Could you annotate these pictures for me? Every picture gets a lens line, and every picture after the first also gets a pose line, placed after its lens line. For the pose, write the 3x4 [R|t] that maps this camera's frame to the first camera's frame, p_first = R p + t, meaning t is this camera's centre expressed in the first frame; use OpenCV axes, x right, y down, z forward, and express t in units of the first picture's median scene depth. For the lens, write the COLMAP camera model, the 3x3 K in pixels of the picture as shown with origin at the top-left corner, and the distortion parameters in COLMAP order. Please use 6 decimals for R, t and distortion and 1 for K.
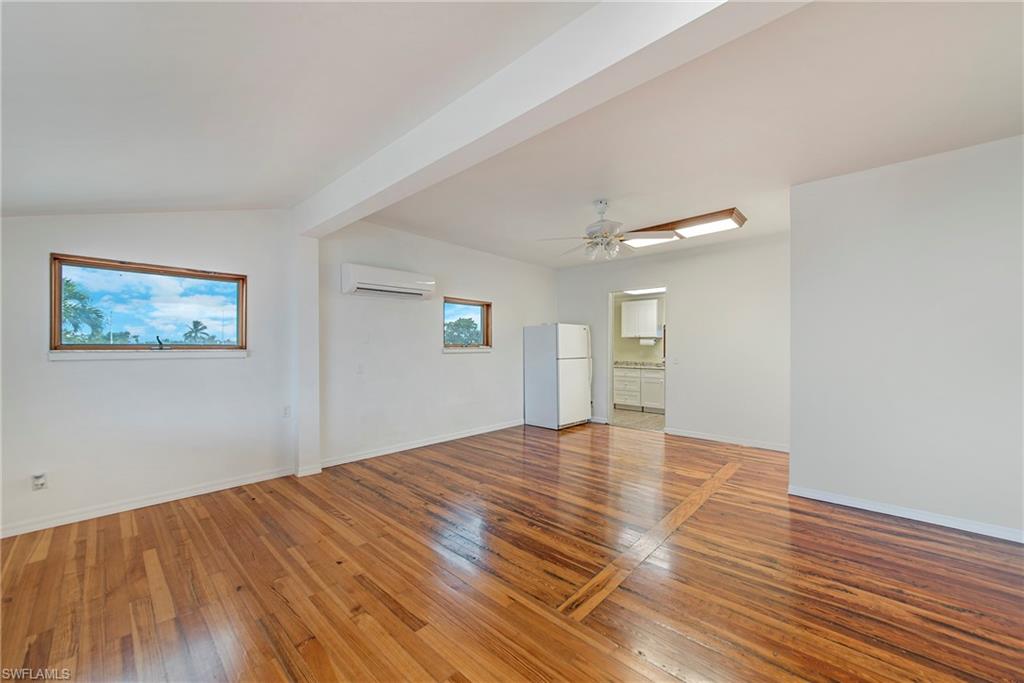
lens RADIAL K [[385.6, 0, 498.1], [0, 385.6, 343.3], [0, 0, 1]] dist [-0.002941, -0.000008]
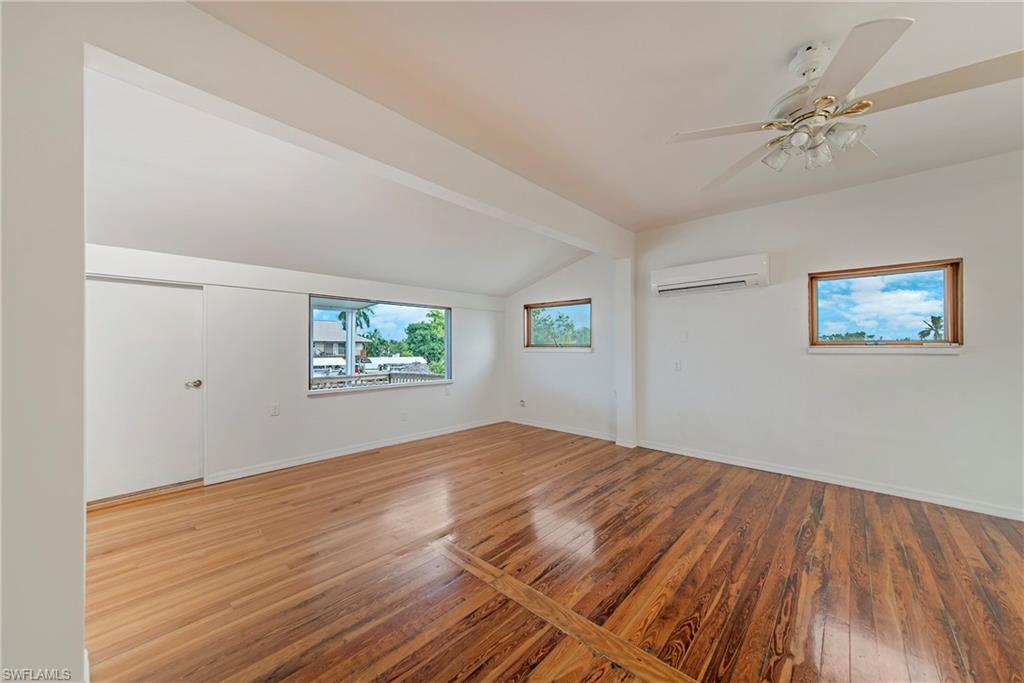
lens RADIAL K [[370.1, 0, 504.6], [0, 370.1, 347.3], [0, 0, 1]] dist [-0.000200, 0.000226]
pose [[0.014757, 0.002719, -0.999887, 0.807652], [0.007922, 0.999965, 0.002836, 0.010792], [0.999860, -0.007963, 0.014735, 0.667454]]
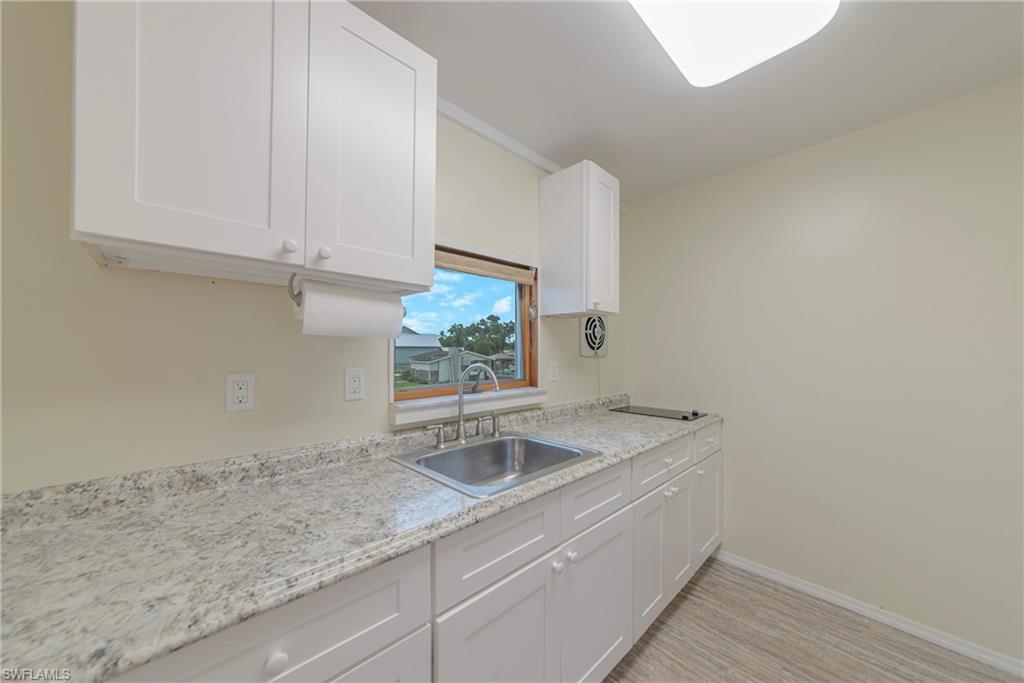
lens RADIAL K [[366.5, 0, 502.3], [0, 366.5, 344.9], [0, 0, 1]] dist [0.001649, 0.000270]
pose [[0.038741, 0.016850, 0.999107, 0.585541], [-0.010308, 0.999811, -0.016462, 0.022403], [-0.999196, -0.009661, 0.038907, 2.184930]]
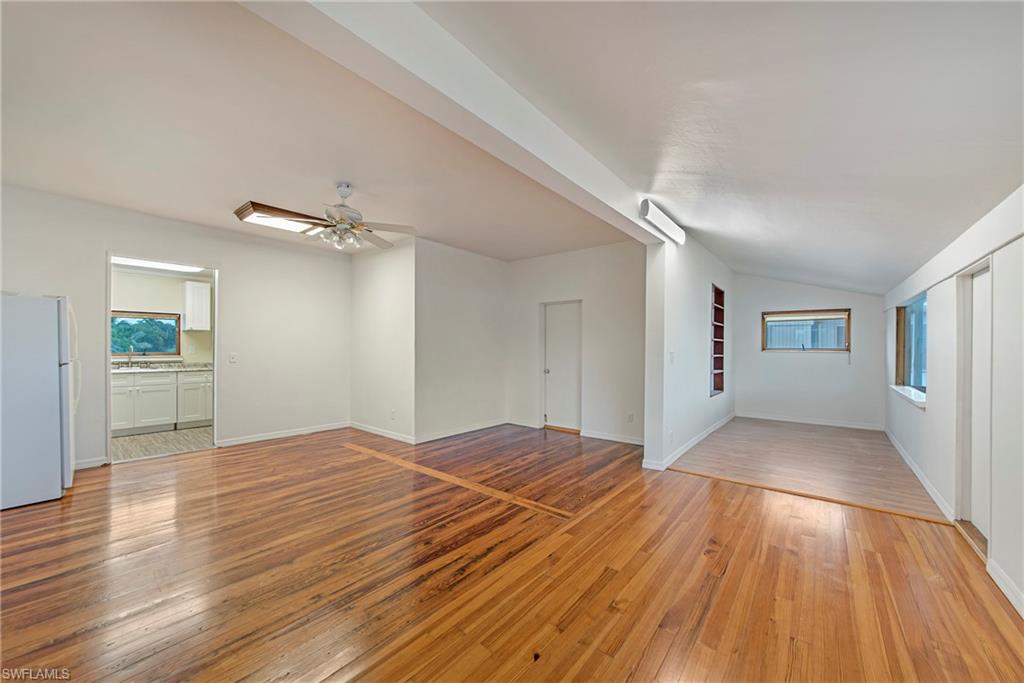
lens RADIAL K [[383.0, 0, 514.6], [0, 383.0, 347.3], [0, 0, 1]] dist [-0.006327, -0.000093]
pose [[-0.086361, -0.005038, 0.996251, -0.735548], [-0.019463, 0.999805, 0.003369, 0.005710], [-0.996074, -0.019099, -0.086443, 0.746461]]
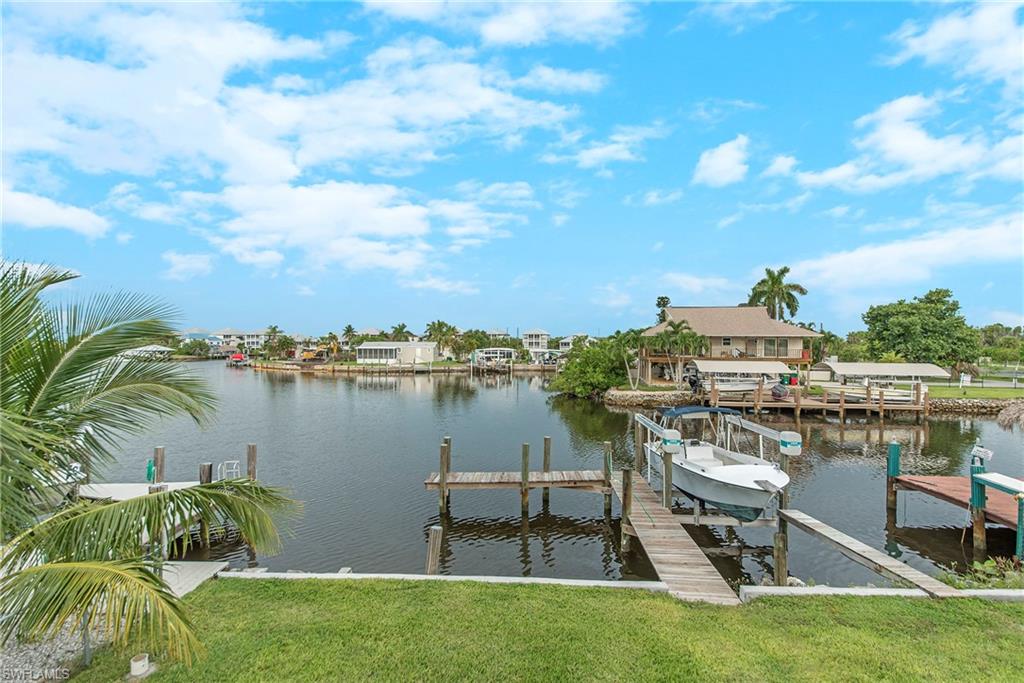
lens RADIAL K [[475.8, 0, 509.9], [0, 475.8, 344.6], [0, 0, 1]] dist [-0.001716, -0.000316]
pose [[-0.726666, -0.000966, -0.686990, -0.420170], [0.004663, 0.999969, -0.006339, 0.017988], [0.686975, -0.007810, -0.726639, -1.193711]]
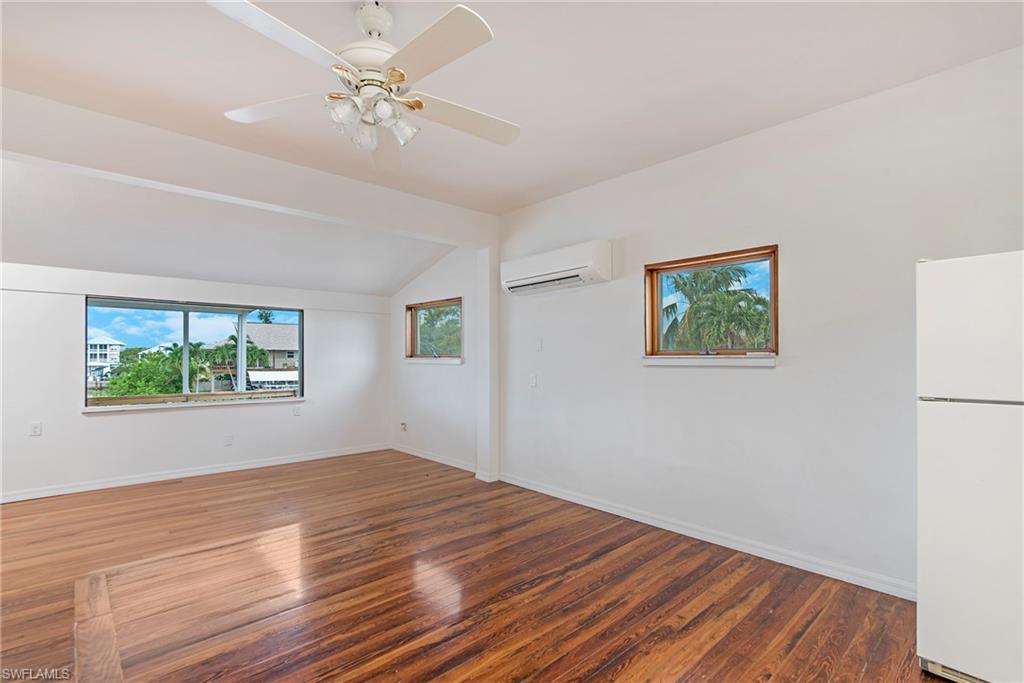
lens RADIAL K [[474.1, 0, 520.1], [0, 474.1, 353.6], [0, 0, 1]] dist [-0.002413, -0.000656]
pose [[-0.050608, -0.006397, -0.998698, 0.857865], [0.008686, 0.999939, -0.006845, 0.017103], [0.998681, -0.009021, -0.050549, 1.310689]]
